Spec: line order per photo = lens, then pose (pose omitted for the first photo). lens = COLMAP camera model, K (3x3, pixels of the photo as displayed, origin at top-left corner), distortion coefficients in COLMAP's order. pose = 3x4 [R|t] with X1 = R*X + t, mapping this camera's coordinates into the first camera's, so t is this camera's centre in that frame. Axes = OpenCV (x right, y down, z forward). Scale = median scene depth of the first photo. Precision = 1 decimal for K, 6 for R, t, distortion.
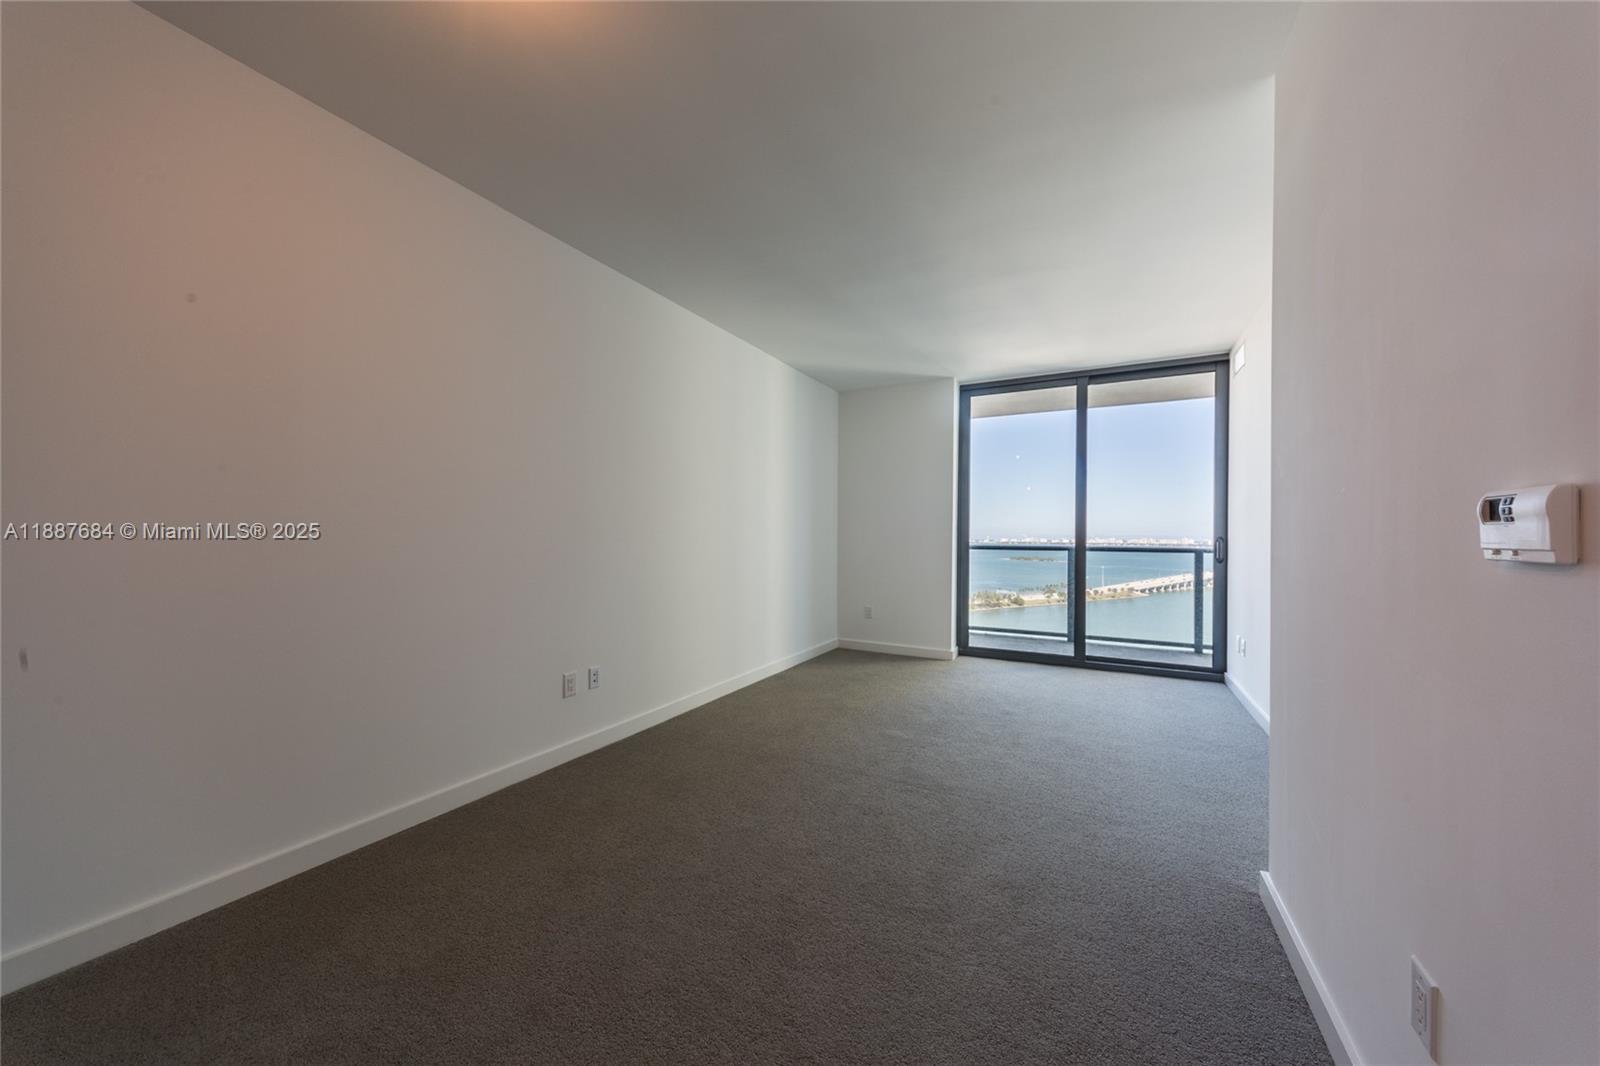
lens RADIAL K [[559.3, 0, 802.2], [0, 559.3, 537.0], [0, 0, 1]] dist [0.006068, 0.000036]
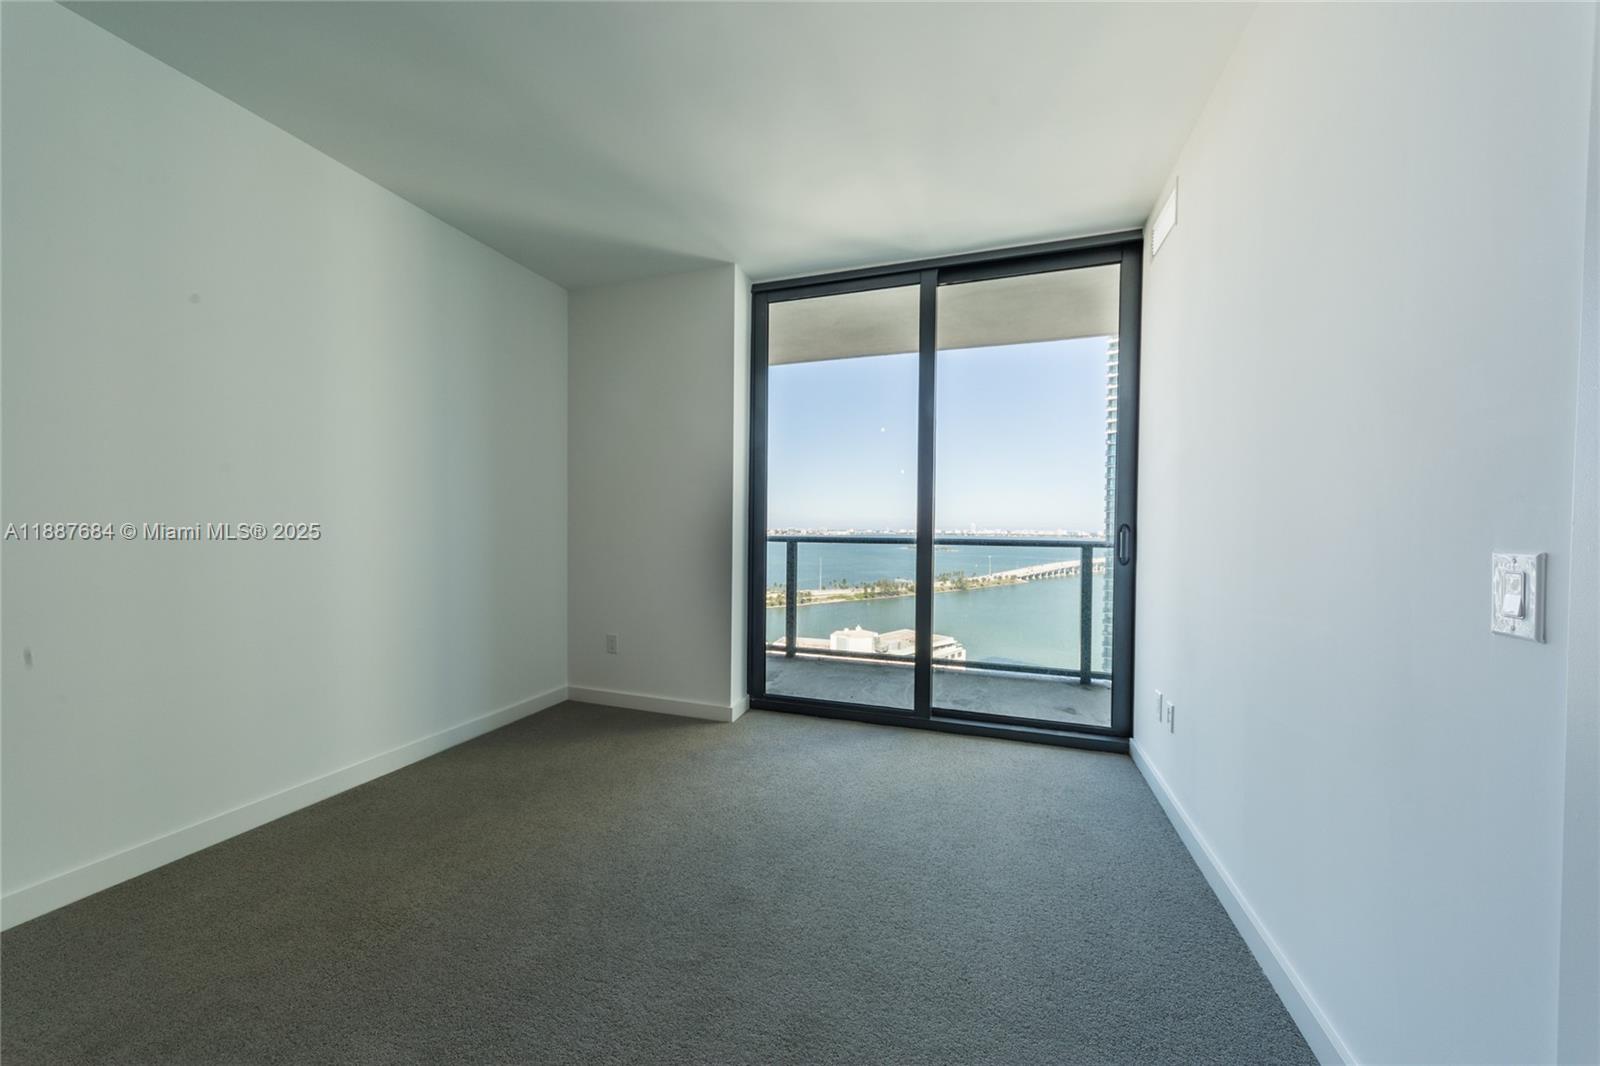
lens RADIAL K [[558.5, 0, 802.8], [0, 558.5, 537.7], [0, 0, 1]] dist [0.008084, -0.000116]
pose [[0.985795, -0.000216, 0.167955, 0.255255], [-0.002812, 0.999838, 0.017792, 0.004774], [-0.167931, -0.018012, 0.985634, 0.399185]]
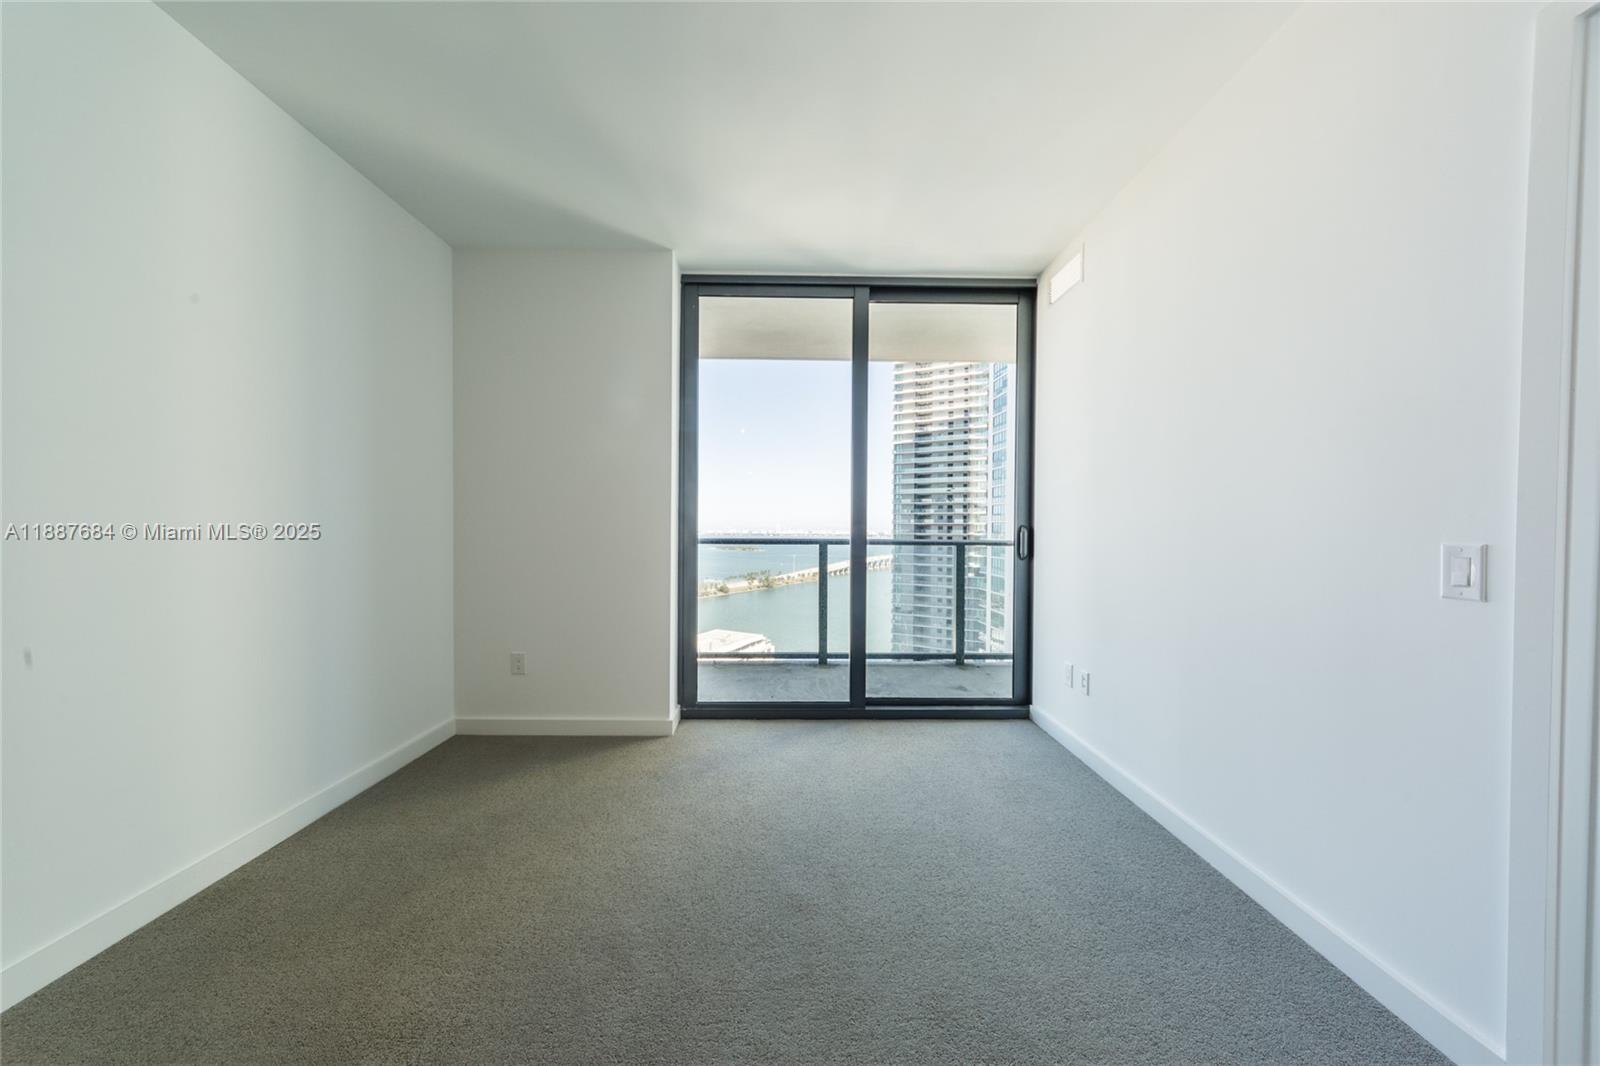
lens RADIAL K [[558.5, 0, 802.8], [0, 558.5, 537.7], [0, 0, 1]] dist [0.008084, -0.000116]
pose [[0.873079, -0.008147, 0.487511, 0.109380], [0.000270, 0.999868, 0.016226, 0.004048], [-0.487579, -0.014035, 0.872966, 0.447427]]
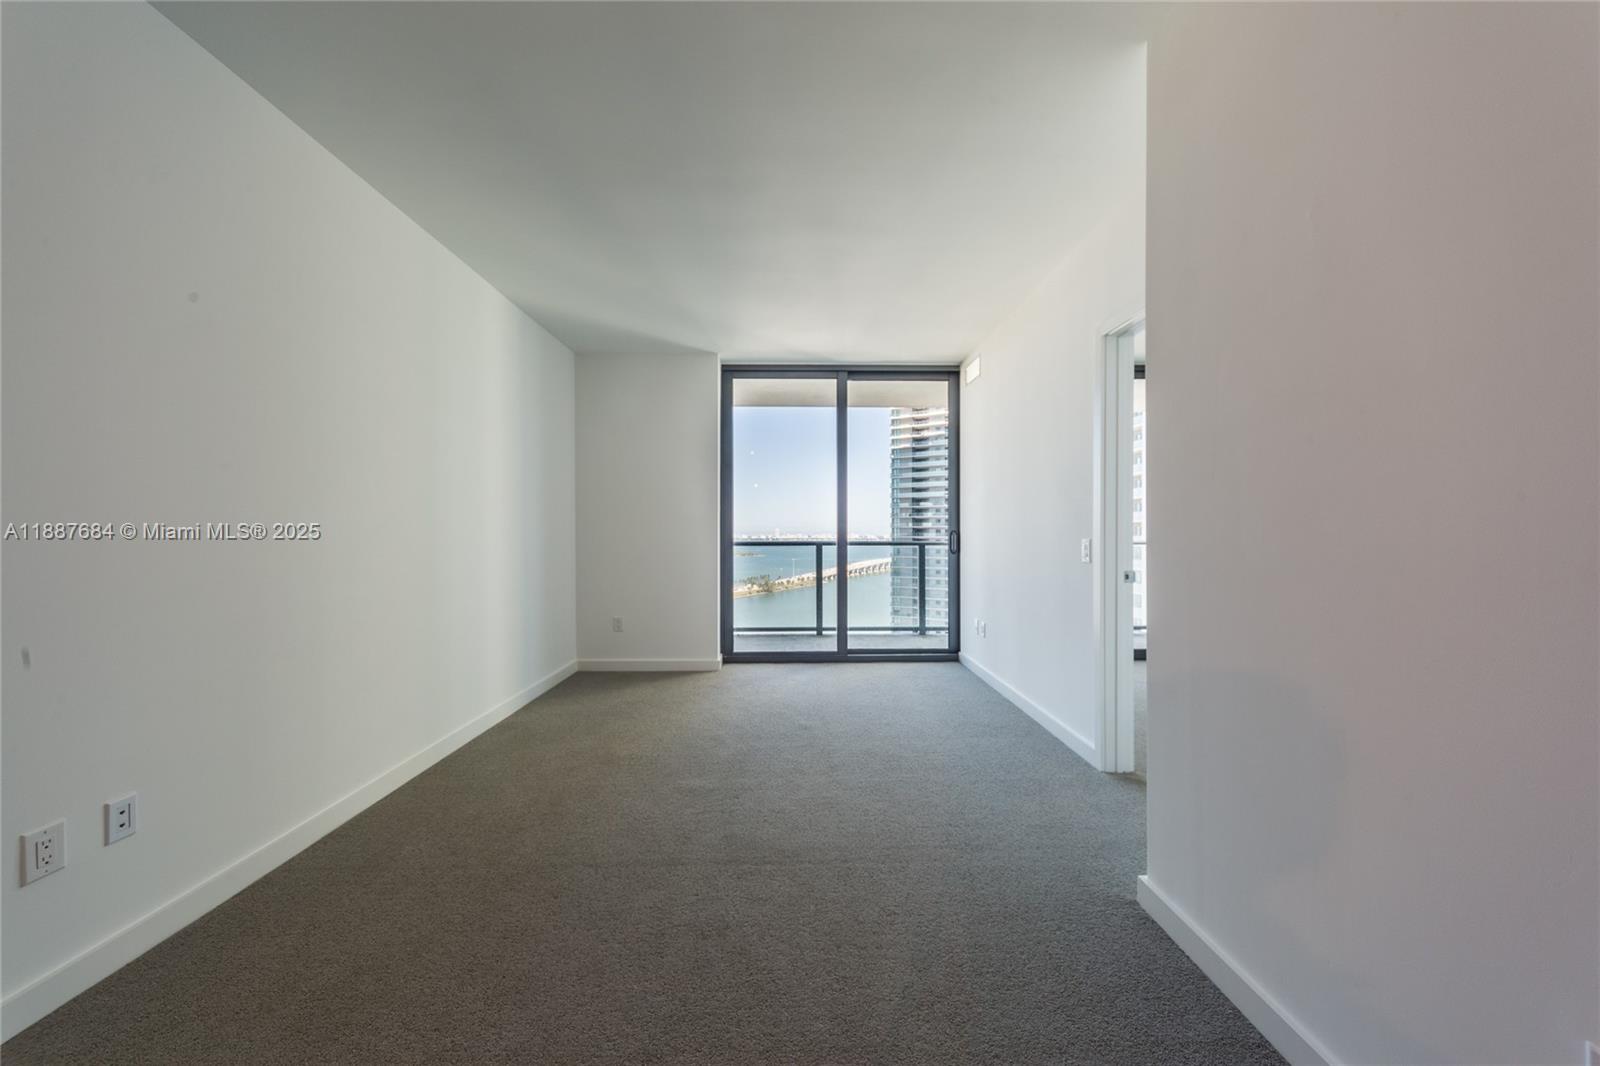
lens RADIAL K [[559.3, 0, 802.2], [0, 559.3, 537.0], [0, 0, 1]] dist [0.006068, 0.000036]
pose [[0.872812, -0.011308, 0.487925, -0.052848], [0.008889, 0.999934, 0.007274, 0.001975], [-0.487975, -0.002012, 0.872855, 0.164603]]
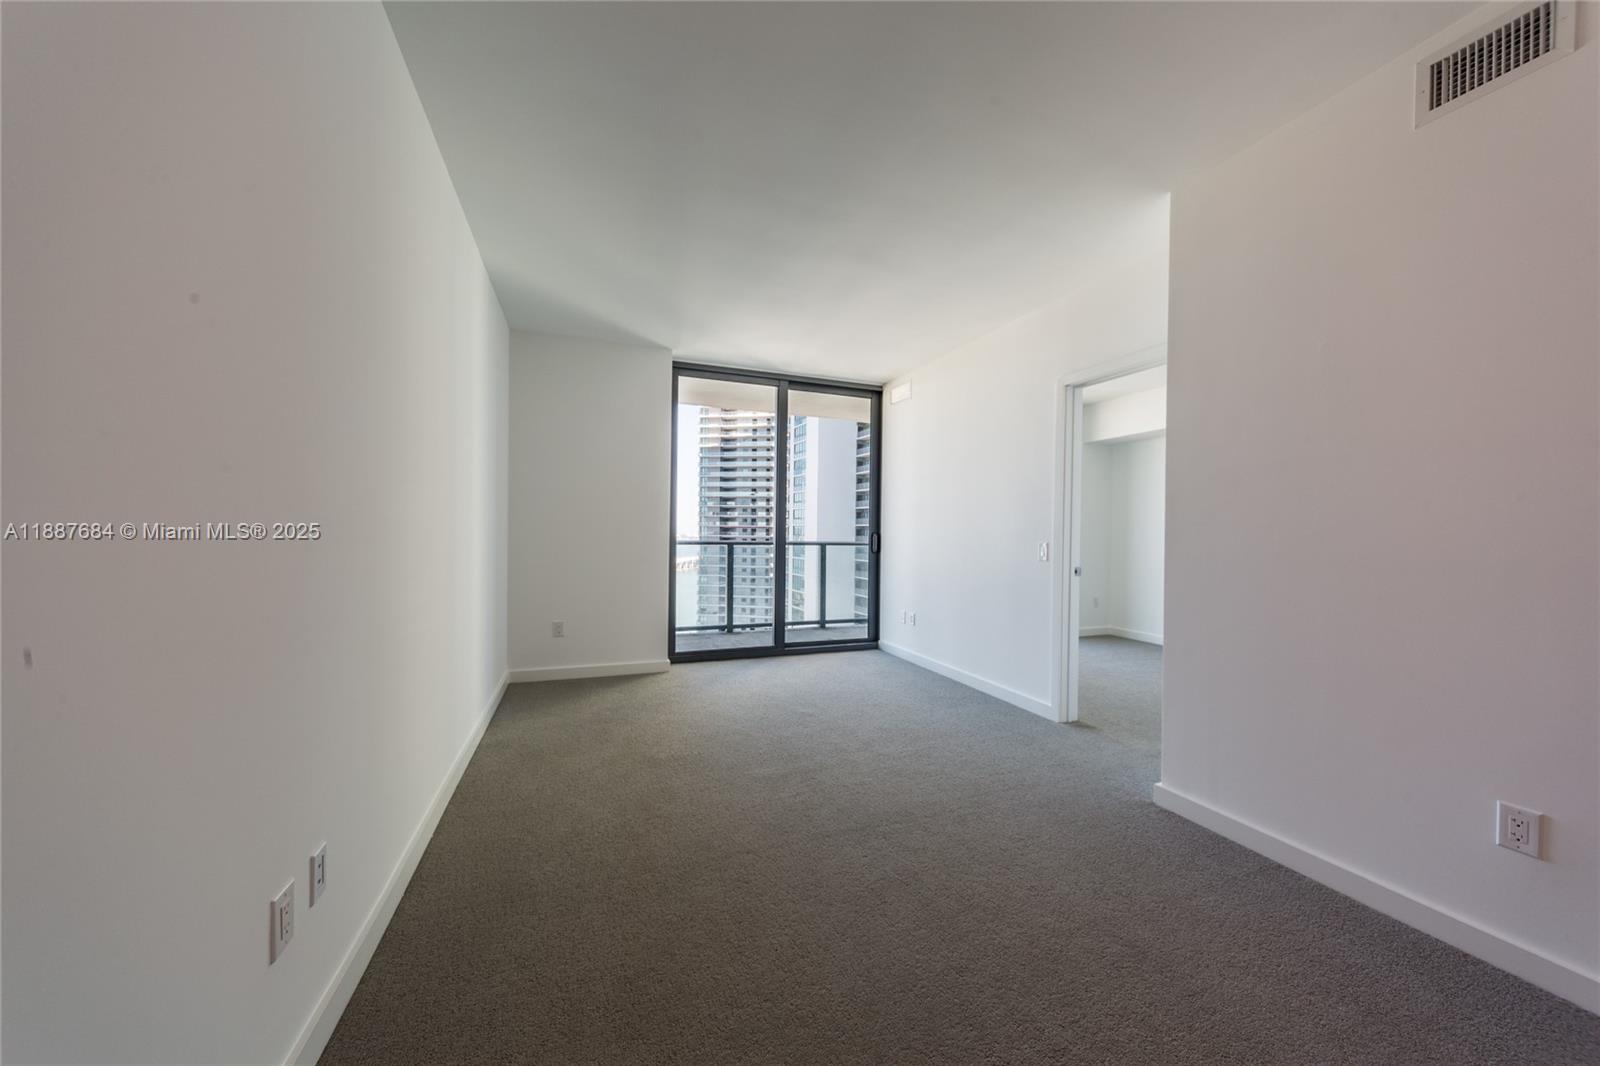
lens RADIAL K [[559.3, 0, 802.2], [0, 559.3, 537.0], [0, 0, 1]] dist [0.006068, 0.000036]
pose [[0.653281, -0.003352, 0.757108, -0.277033], [-0.006832, 0.999923, 0.010322, -0.001866], [-0.757085, -0.011915, 0.653208, 0.283396]]
